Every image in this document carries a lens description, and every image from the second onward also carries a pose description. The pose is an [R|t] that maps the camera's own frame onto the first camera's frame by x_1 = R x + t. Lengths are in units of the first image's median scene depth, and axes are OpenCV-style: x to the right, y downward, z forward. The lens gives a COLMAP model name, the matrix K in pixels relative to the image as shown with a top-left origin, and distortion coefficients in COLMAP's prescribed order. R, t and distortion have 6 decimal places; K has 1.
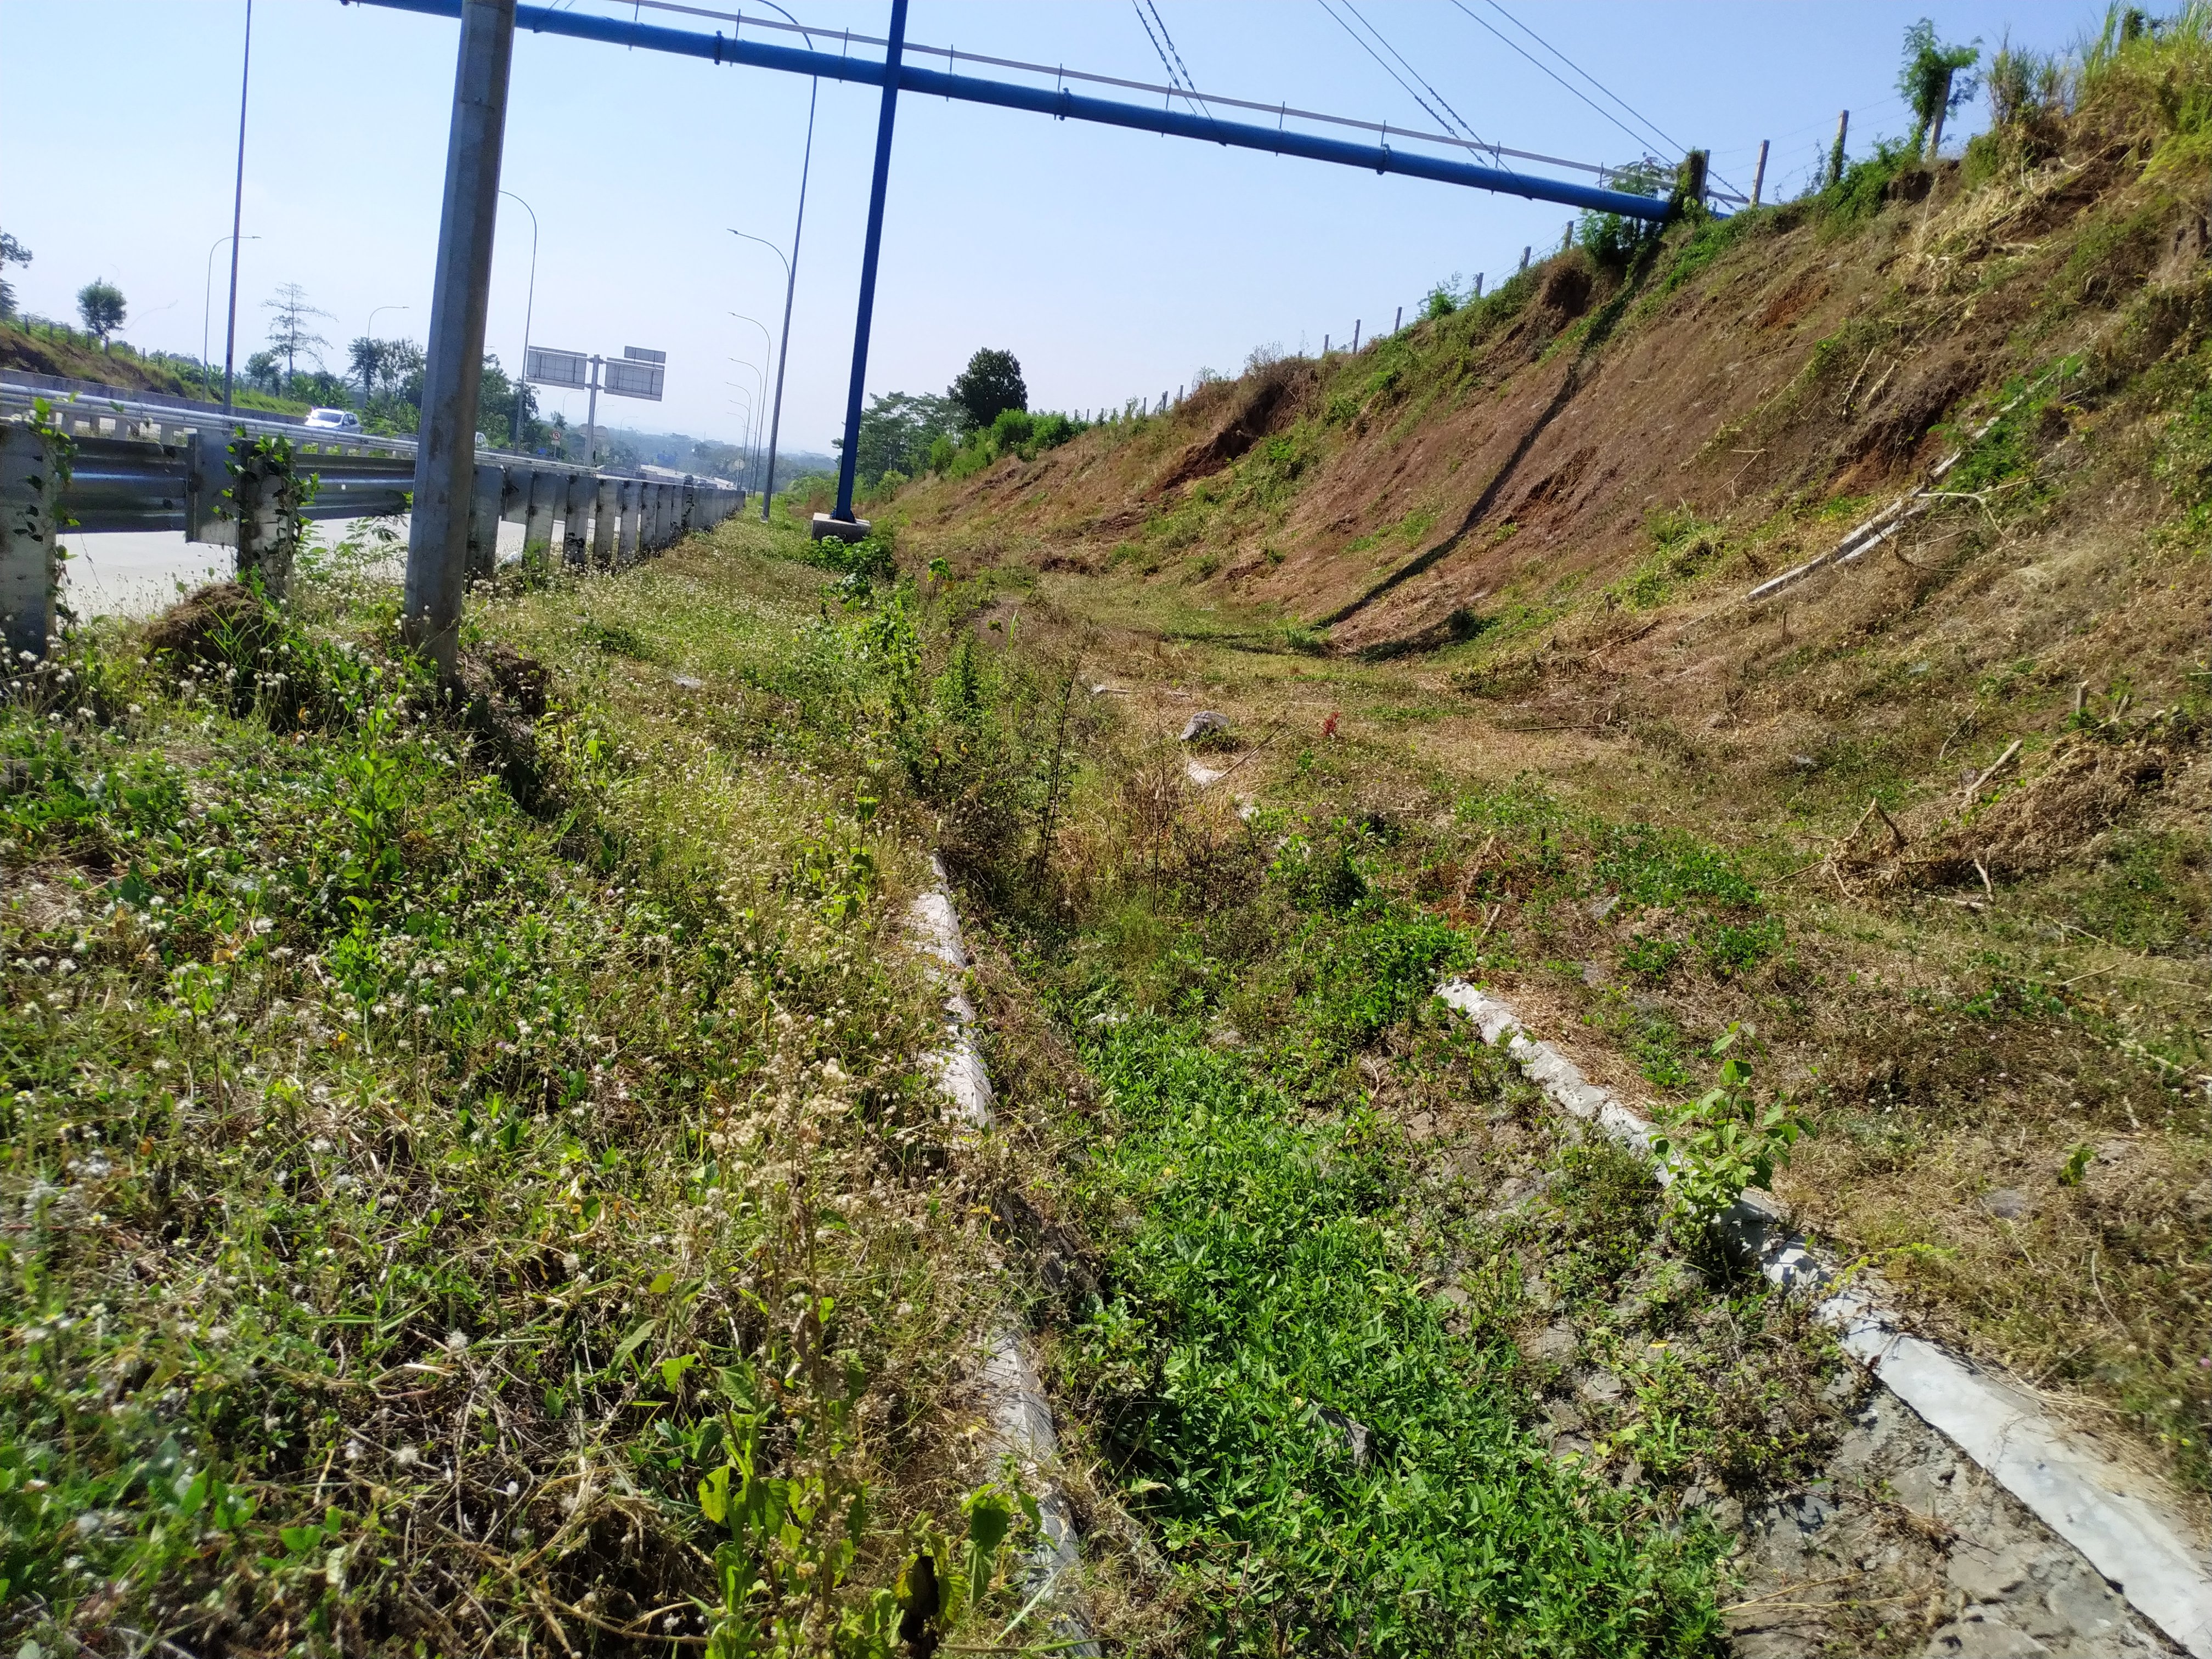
lens RADIAL K [[1664.0, 0, 1107.6], [0, 1664.0, 807.1], [0, 0, 1]] dist [-0.005104, -0.002005]
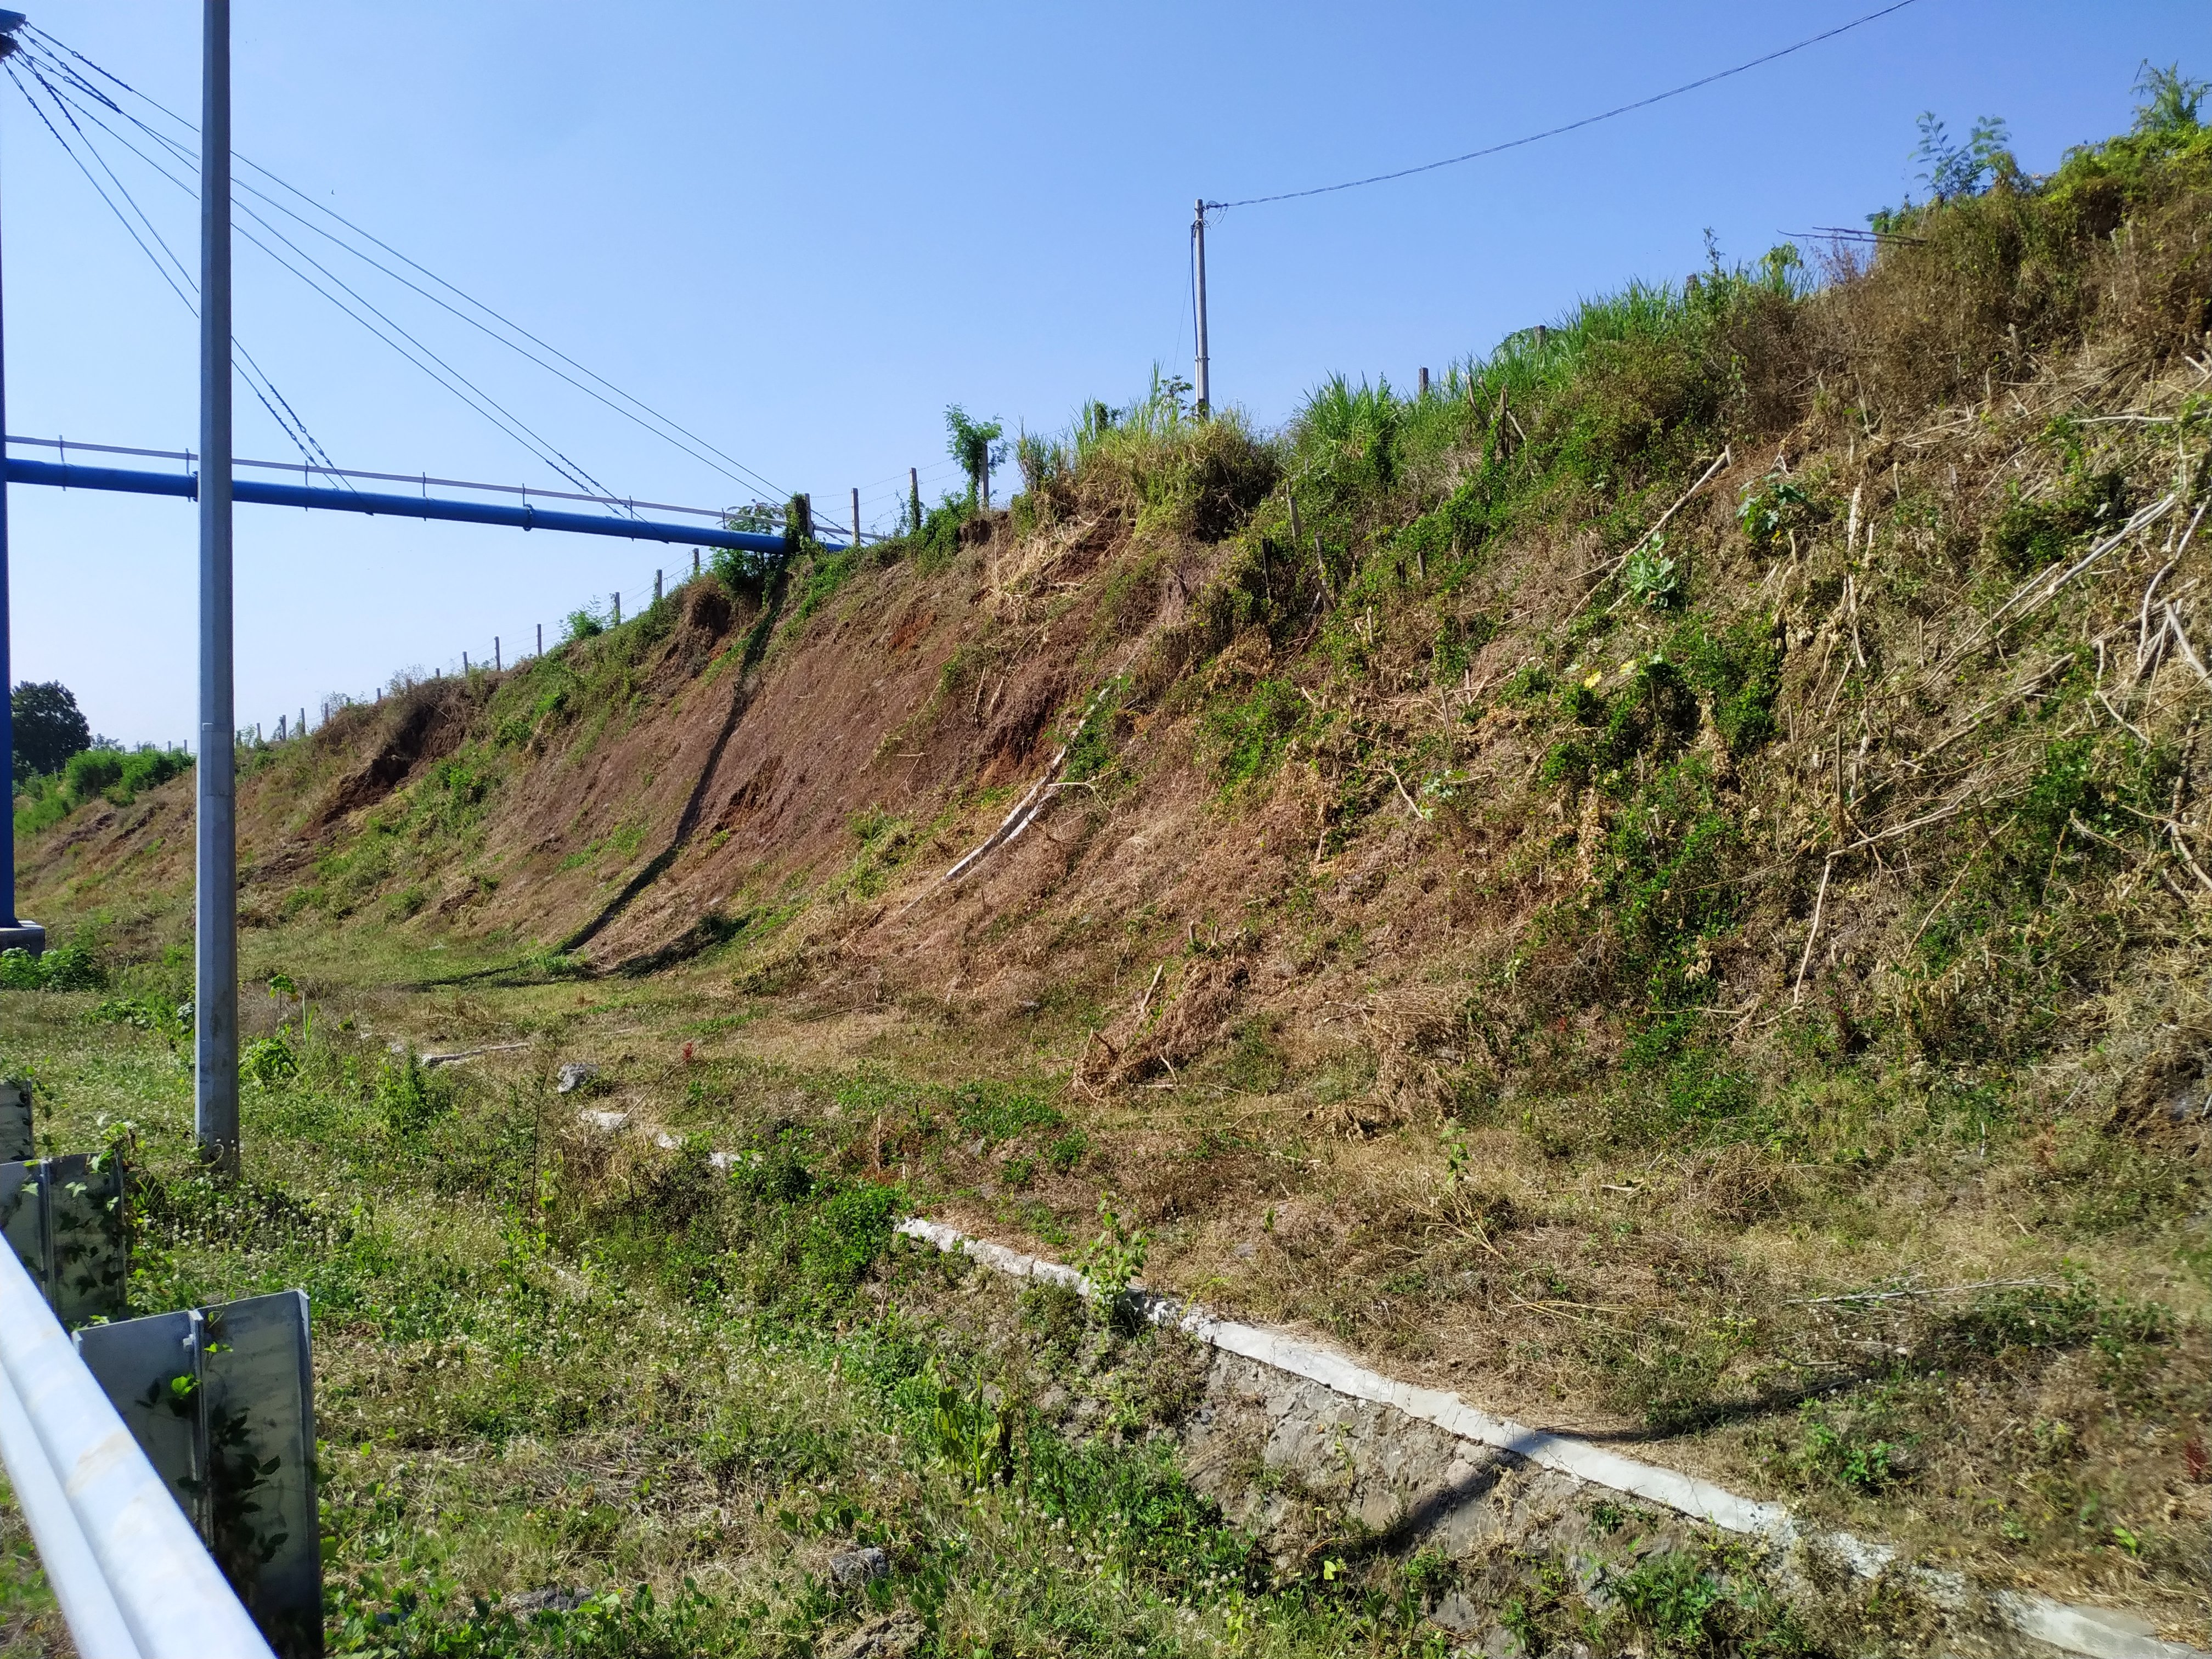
lens RADIAL K [[1643.8, 0, 1106.0], [0, 1643.8, 829.5], [0, 0, 1]] dist [0.027818, -0.053157]
pose [[0.863883, -0.151697, 0.480307, -0.107494], [0.216354, 0.972876, -0.081869, -0.028496], [-0.454860, 0.174642, 0.873271, -0.167045]]
